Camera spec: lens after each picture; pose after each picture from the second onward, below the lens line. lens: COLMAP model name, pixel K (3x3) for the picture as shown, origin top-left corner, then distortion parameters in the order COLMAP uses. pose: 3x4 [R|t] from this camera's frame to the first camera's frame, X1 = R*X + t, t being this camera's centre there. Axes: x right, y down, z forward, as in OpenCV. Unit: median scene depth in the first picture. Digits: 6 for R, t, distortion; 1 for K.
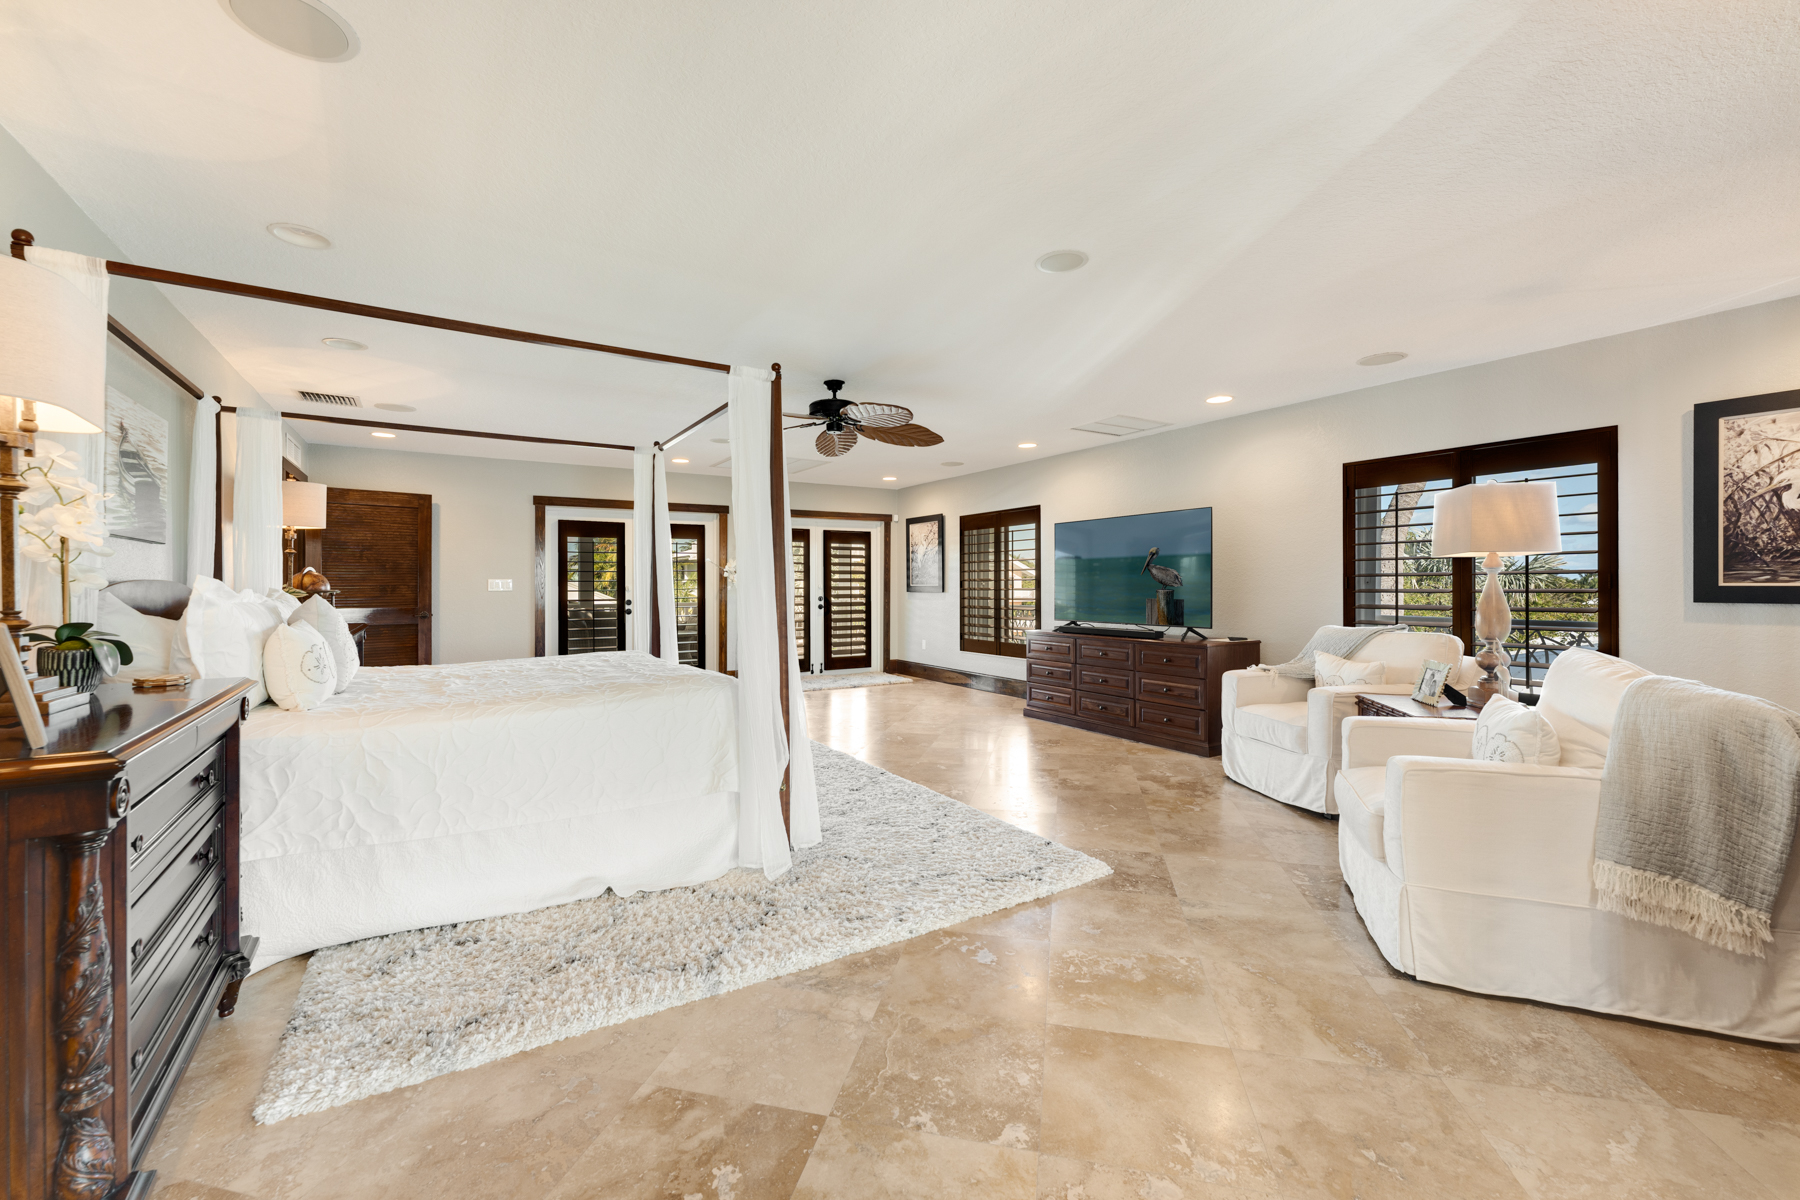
lens RADIAL K [[736.6, 0, 901.2], [0, 736.6, 587.2], [0, 0, 1]] dist [0.000088, -0.000016]
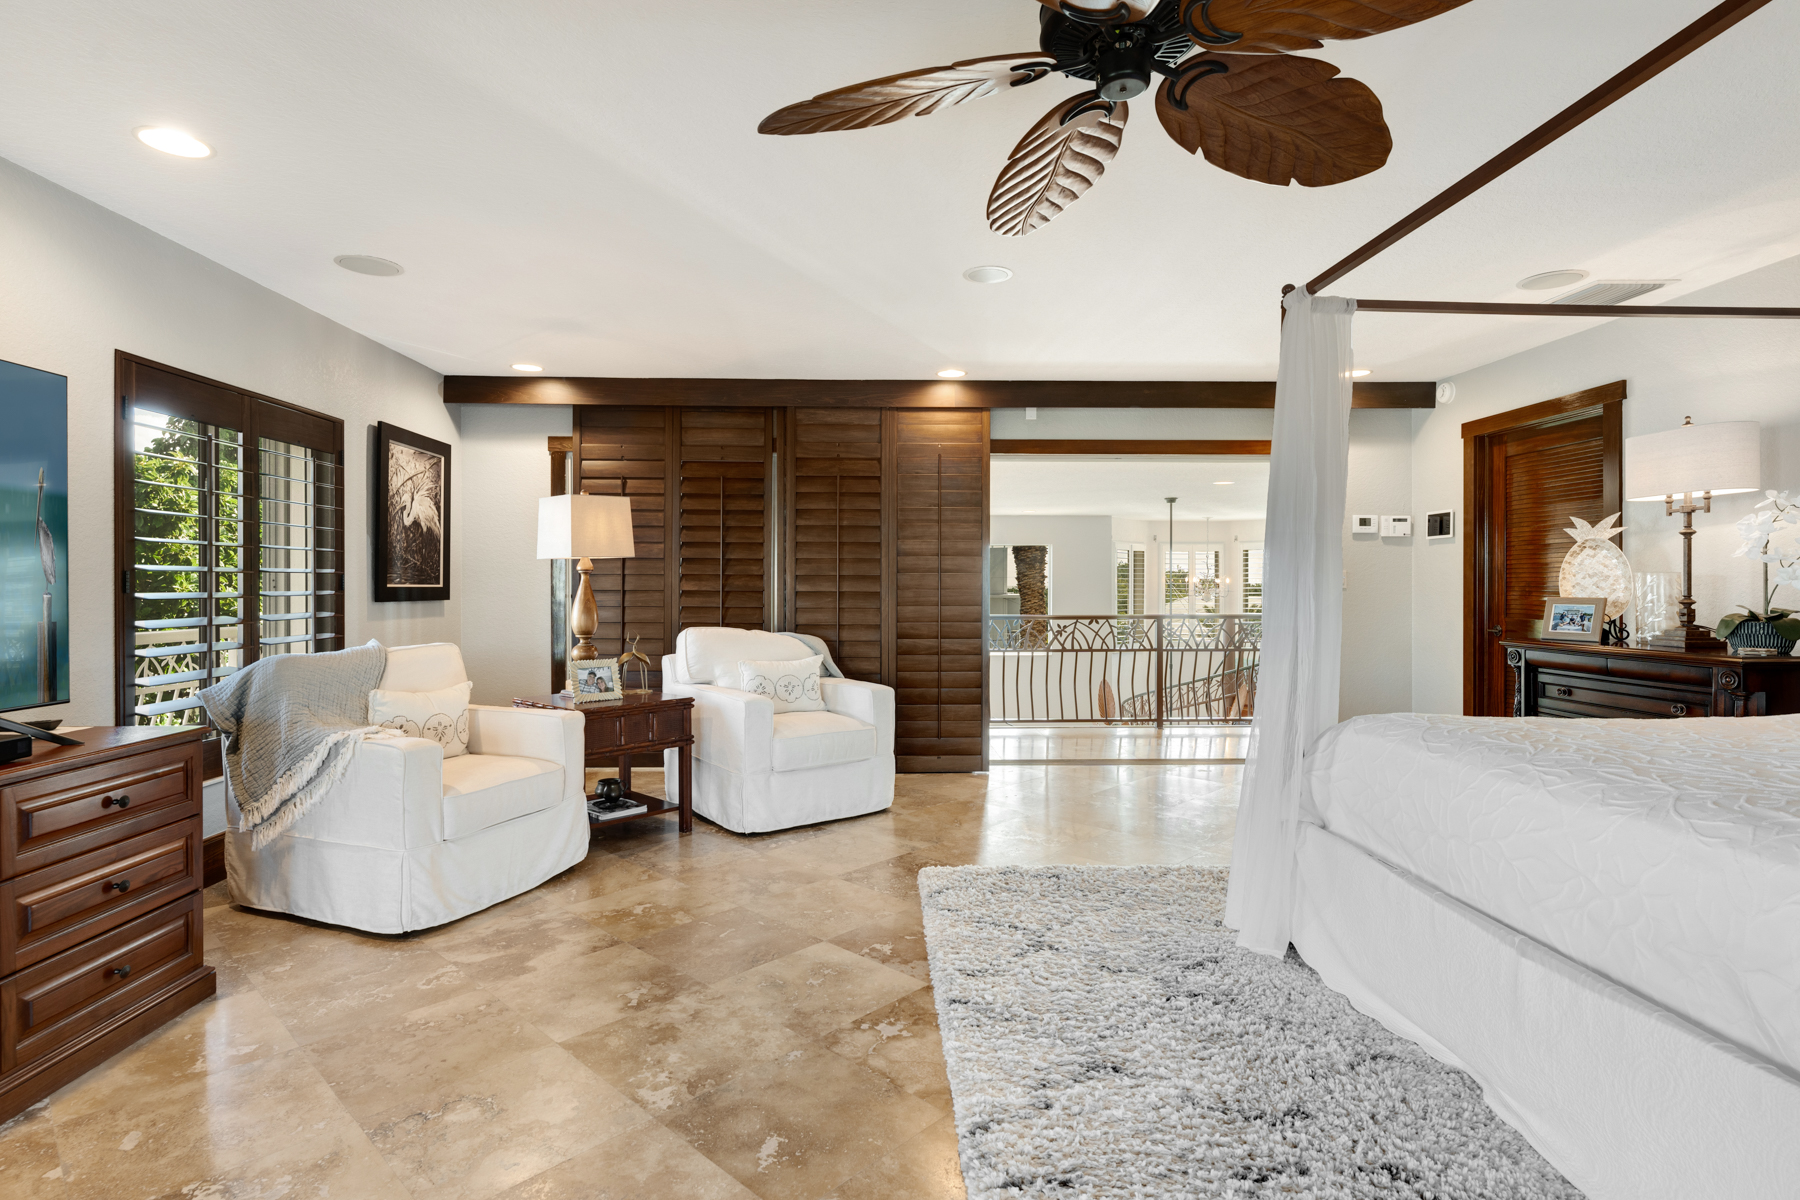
lens RADIAL K [[899.6, 0, 894.4], [0, 899.6, 591.4], [0, 0, 1]] dist [0.003647, 0.000229]
pose [[-0.859934, -0.003214, 0.510395, -0.276174], [0.002666, 0.999938, 0.010789, -0.007844], [-0.510398, 0.010639, -0.859872, 1.862586]]
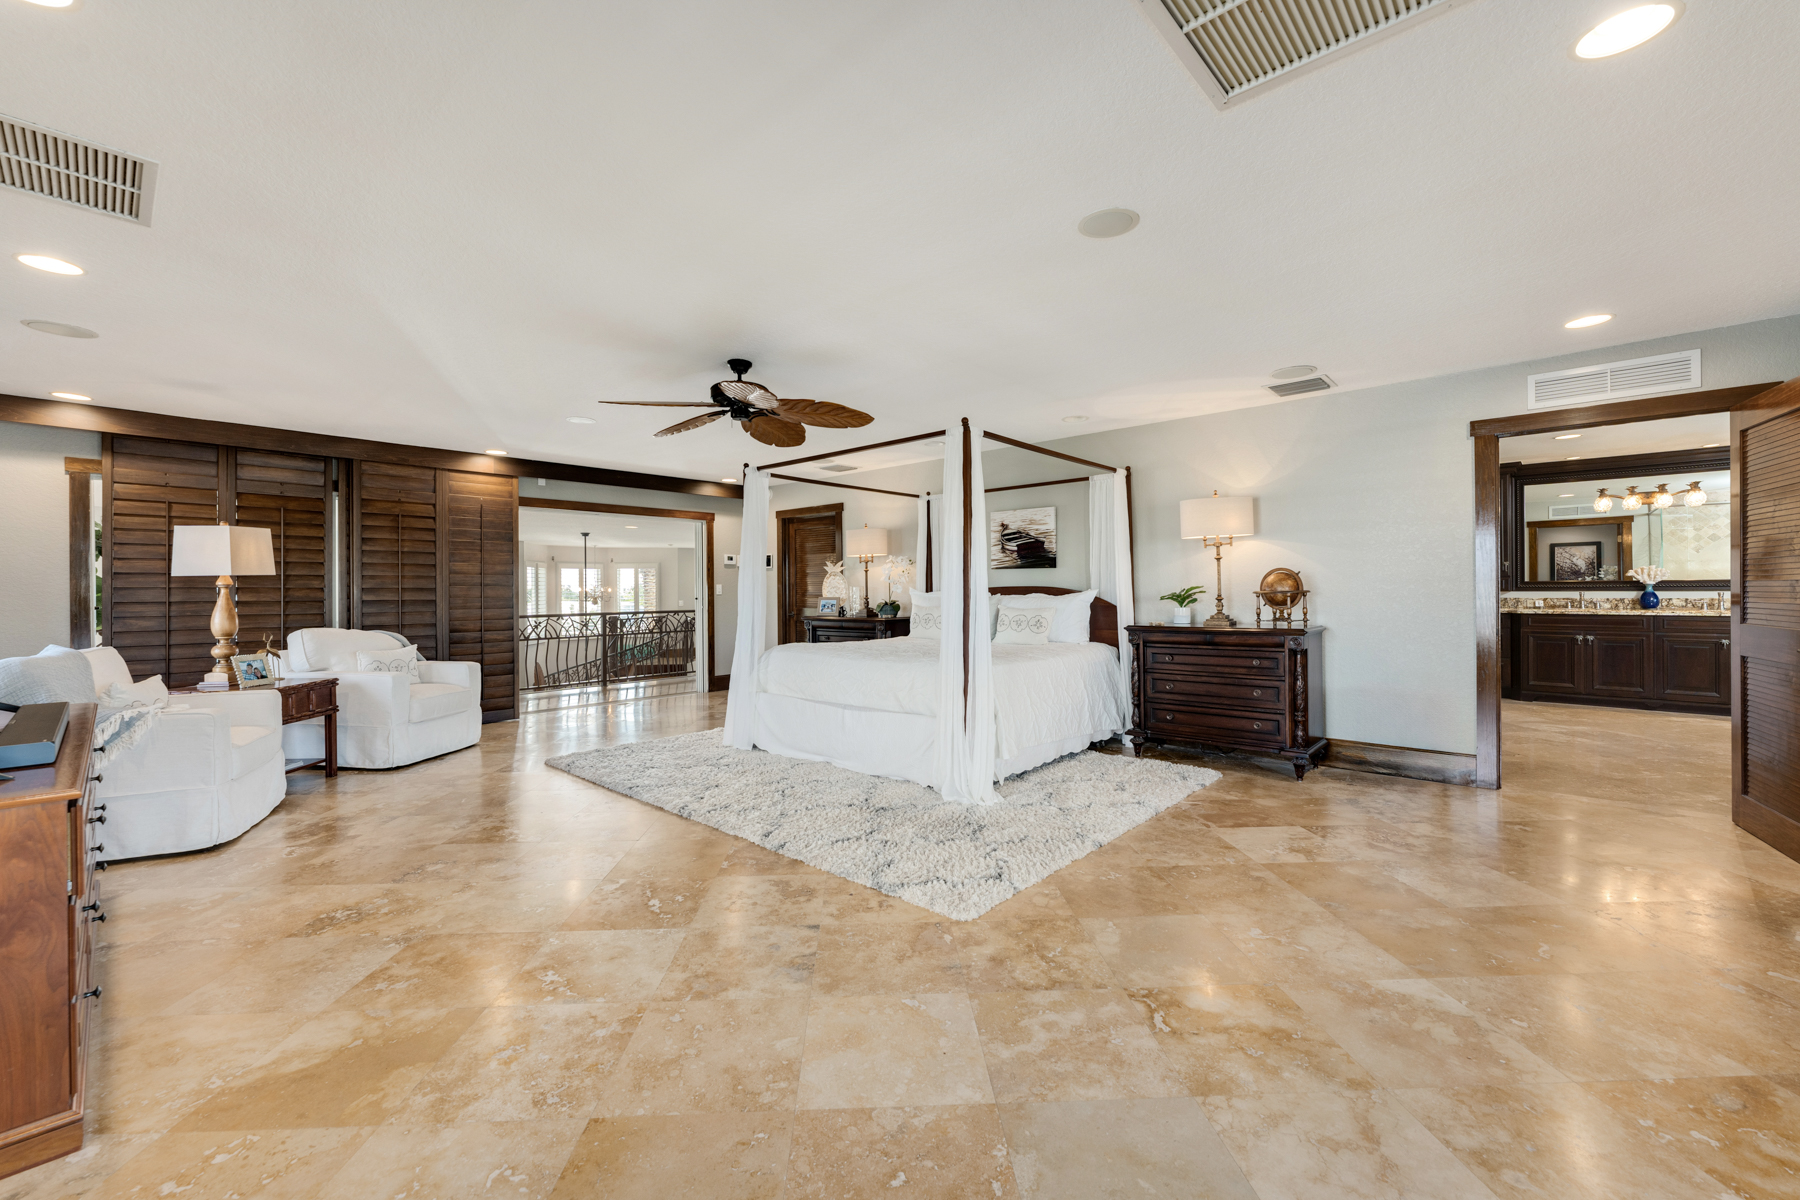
lens RADIAL K [[736.6, 0, 894.4], [0, 736.6, 593.2], [0, 0, 1]] dist [0.000088, -0.000016]
pose [[-0.965290, 0.009007, -0.261024, -0.058465], [0.007017, 0.999939, 0.008552, -0.013795], [0.261085, 0.006423, -0.965295, 2.558949]]
